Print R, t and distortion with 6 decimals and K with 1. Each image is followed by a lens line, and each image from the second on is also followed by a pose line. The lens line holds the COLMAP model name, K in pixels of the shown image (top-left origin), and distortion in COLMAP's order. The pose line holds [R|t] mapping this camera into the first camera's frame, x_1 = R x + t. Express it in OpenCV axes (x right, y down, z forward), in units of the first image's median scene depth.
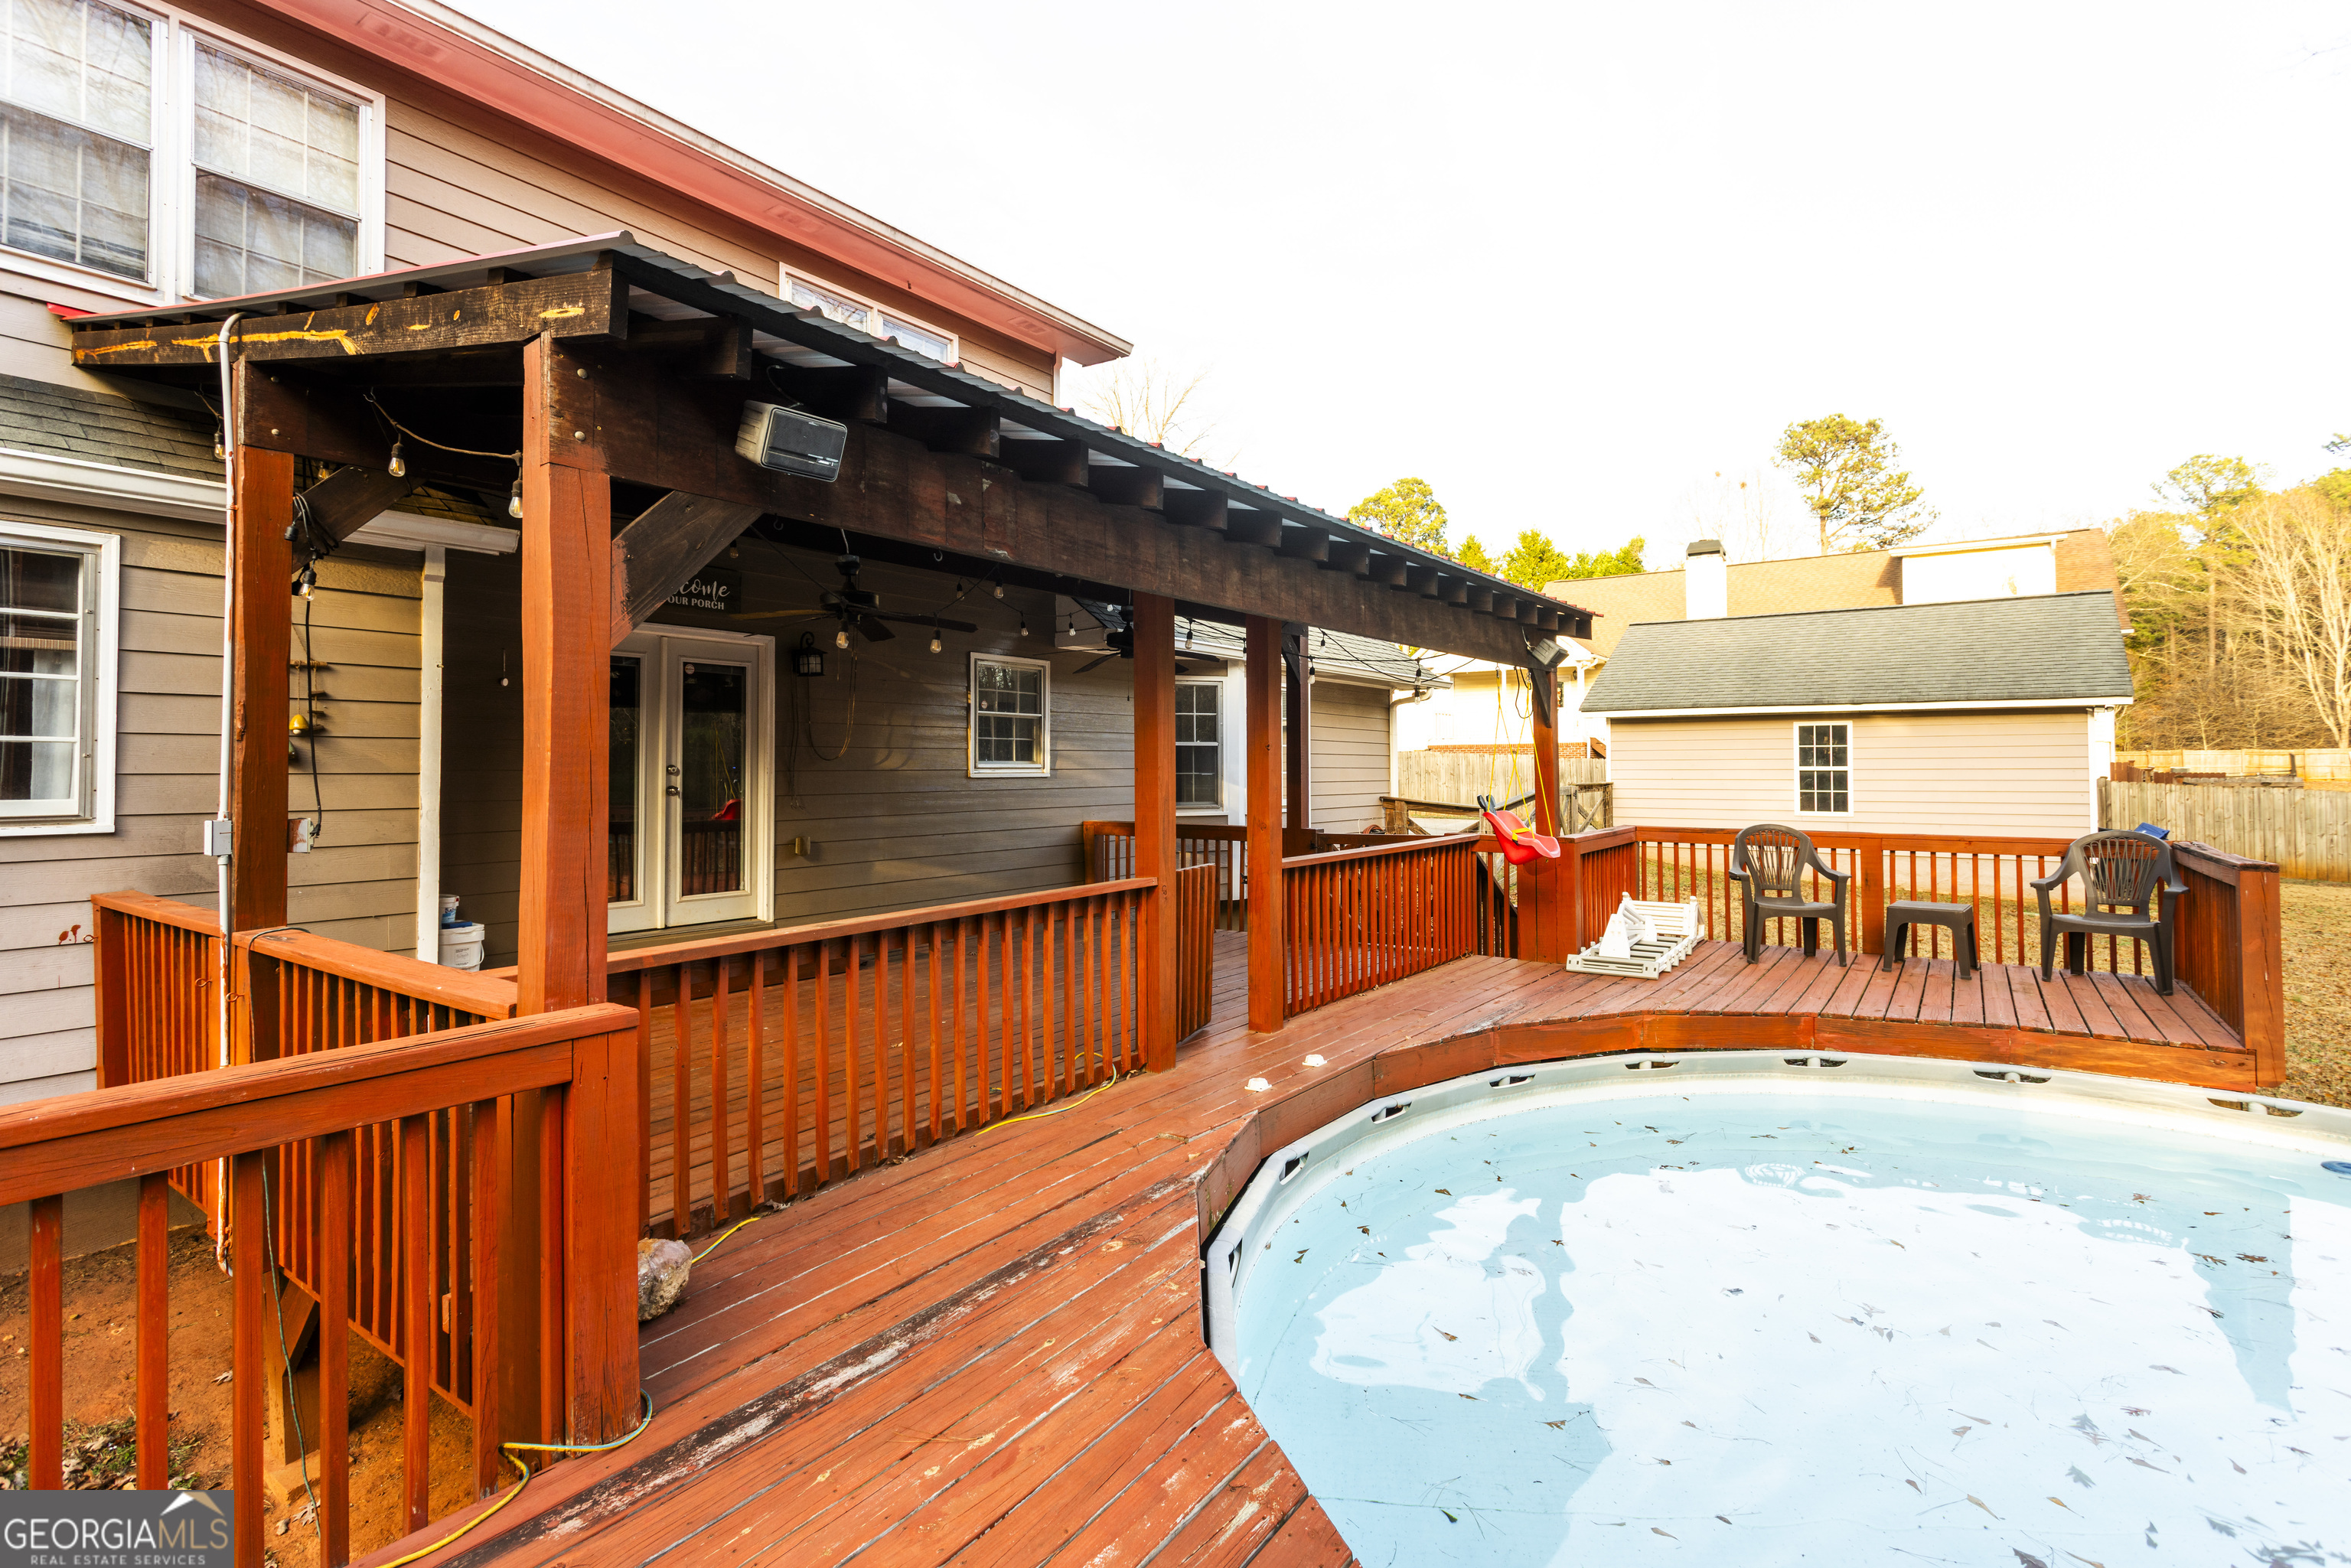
lens RADIAL K [[1123.1, 0, 1185.5], [0, 1123.1, 729.1], [0, 0, 1]] dist [-0.000042, -0.000449]
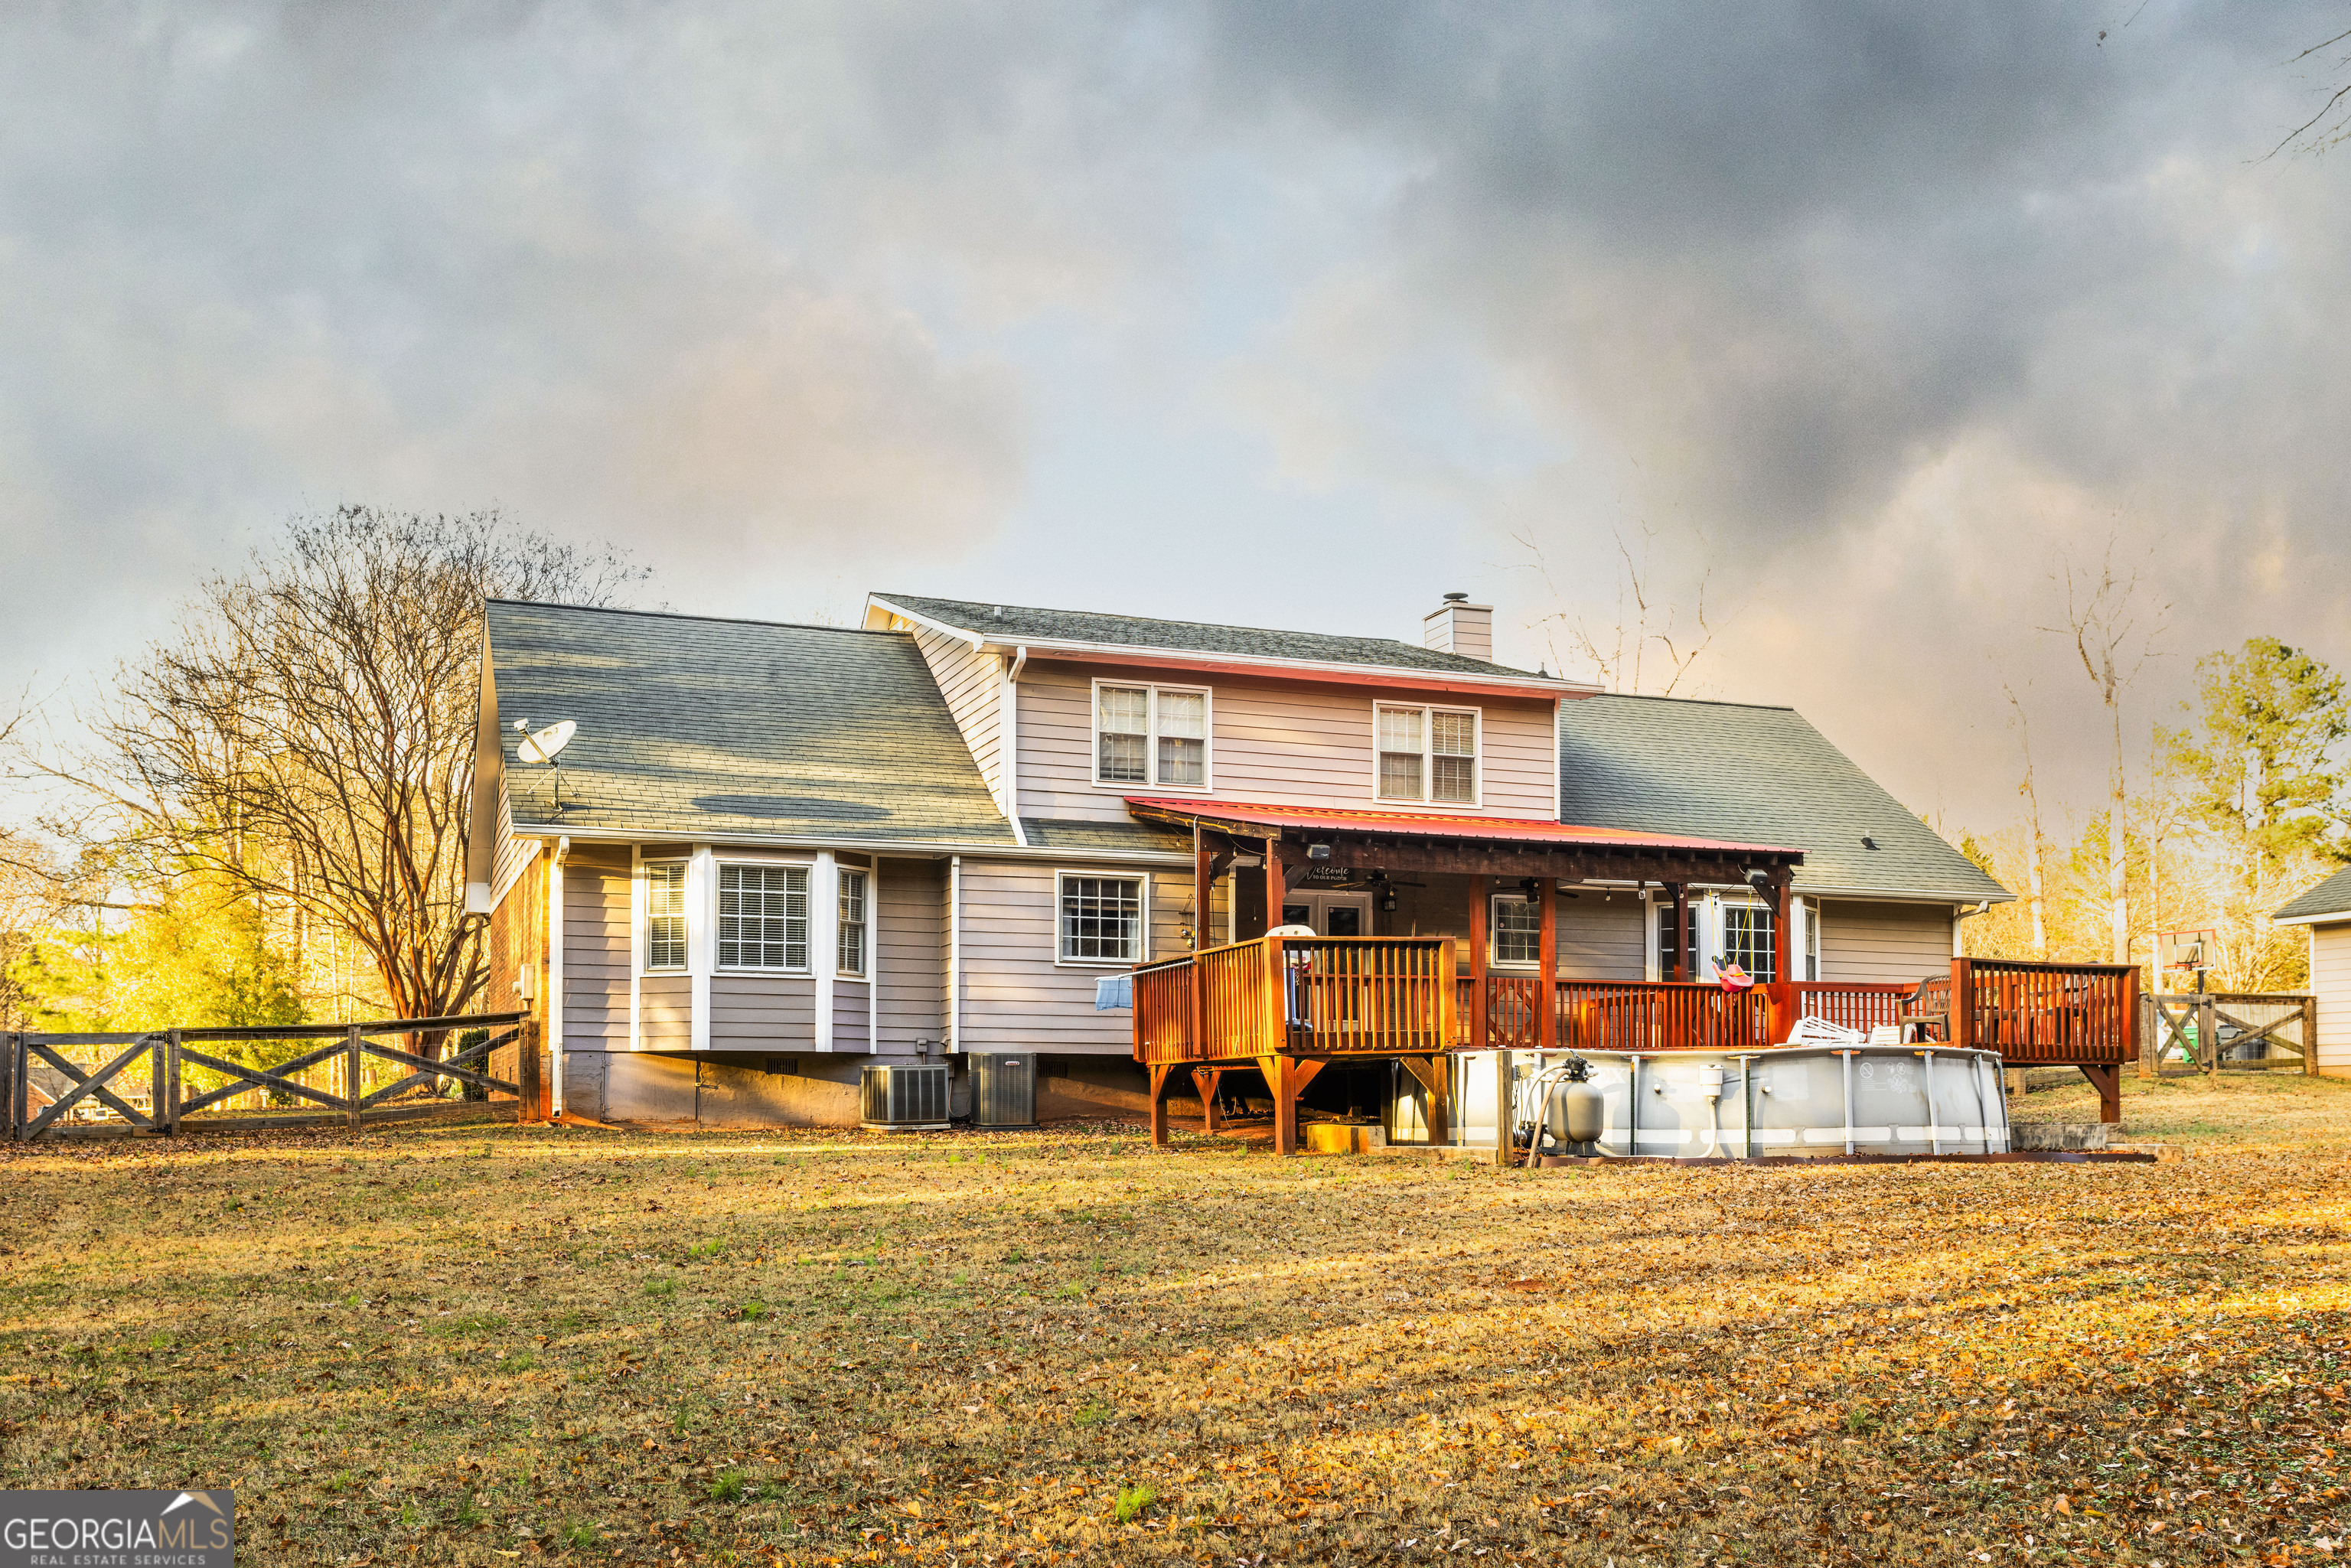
lens RADIAL K [[2625.5, 0, 1175.5], [0, 2625.5, 784.0], [0, 0, 1]] dist [-0.002193, -0.005099]
pose [[0.852622, -0.079645, -0.516422, 1.664956], [0.021257, 0.992784, -0.118016, 0.255158], [0.522095, 0.089645, 0.848163, -2.973889]]
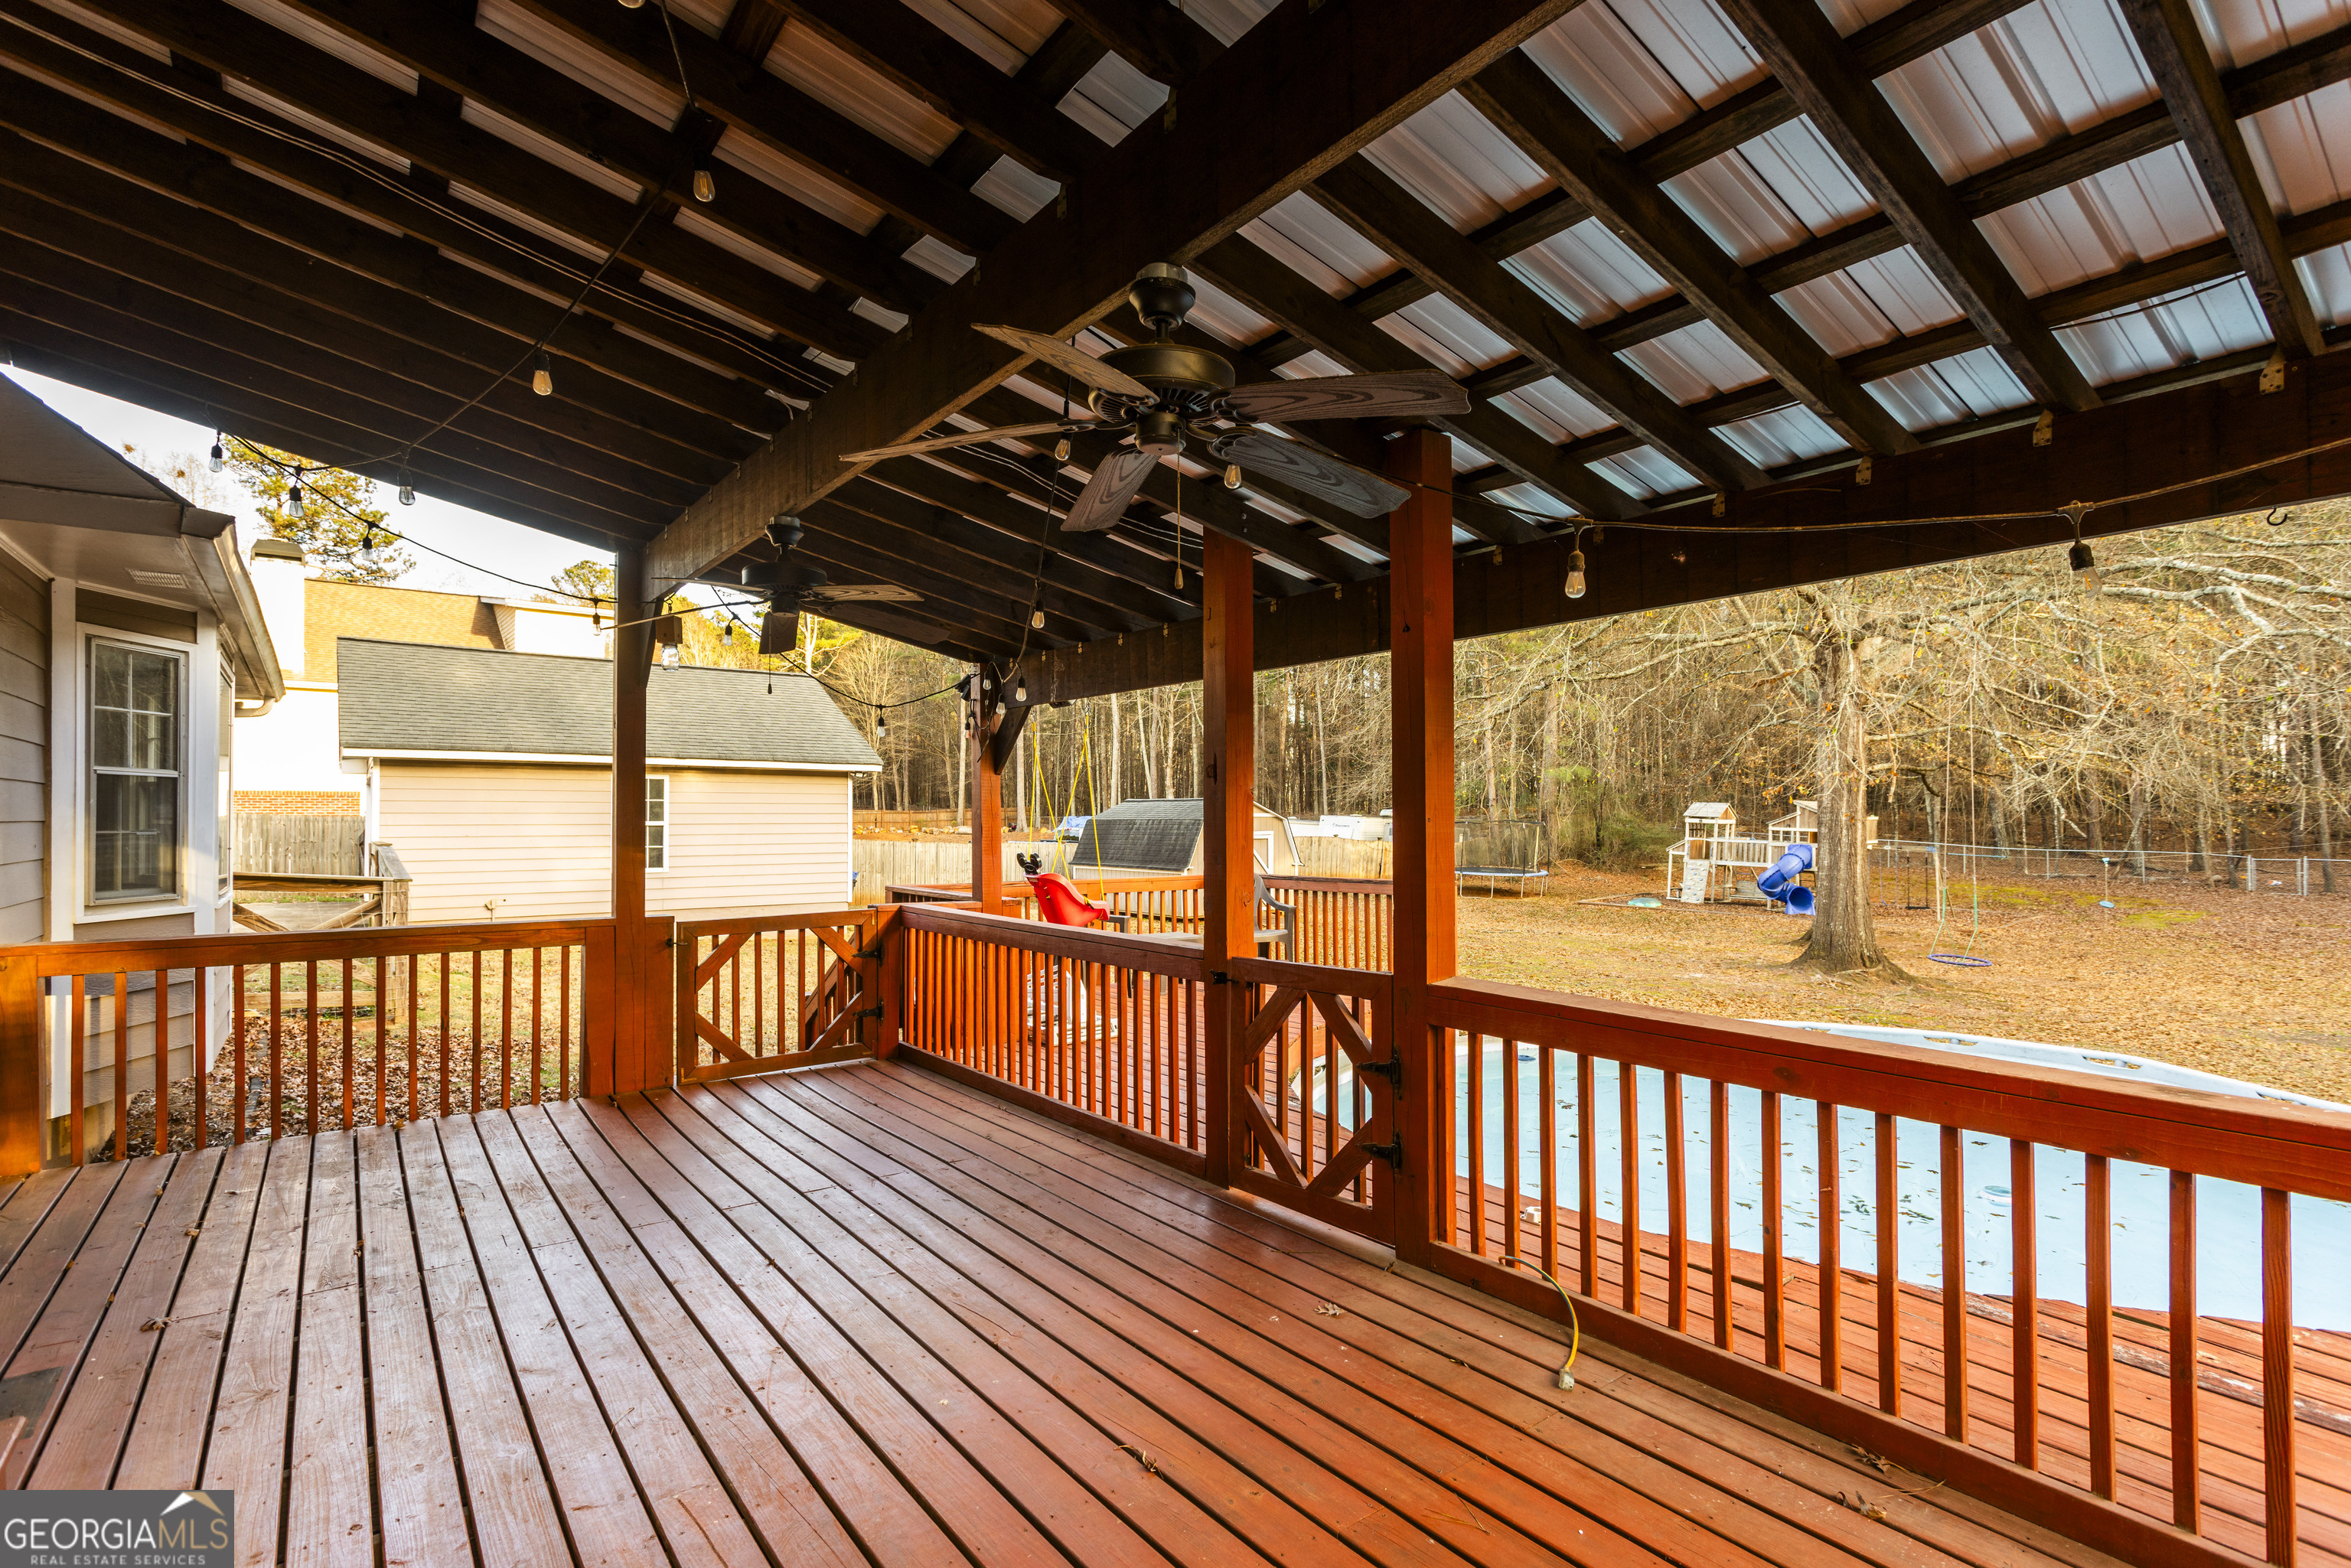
lens RADIAL K [[1116.4, 0, 1171.1], [0, 1116.4, 812.1], [0, 0, 1]] dist [0.001392, 0.000136]
pose [[0.293533, 0.008579, 0.955911, -0.464455], [-0.030712, 0.999528, 0.000460, 0.023898], [-0.955456, -0.029493, 0.293658, 0.612569]]
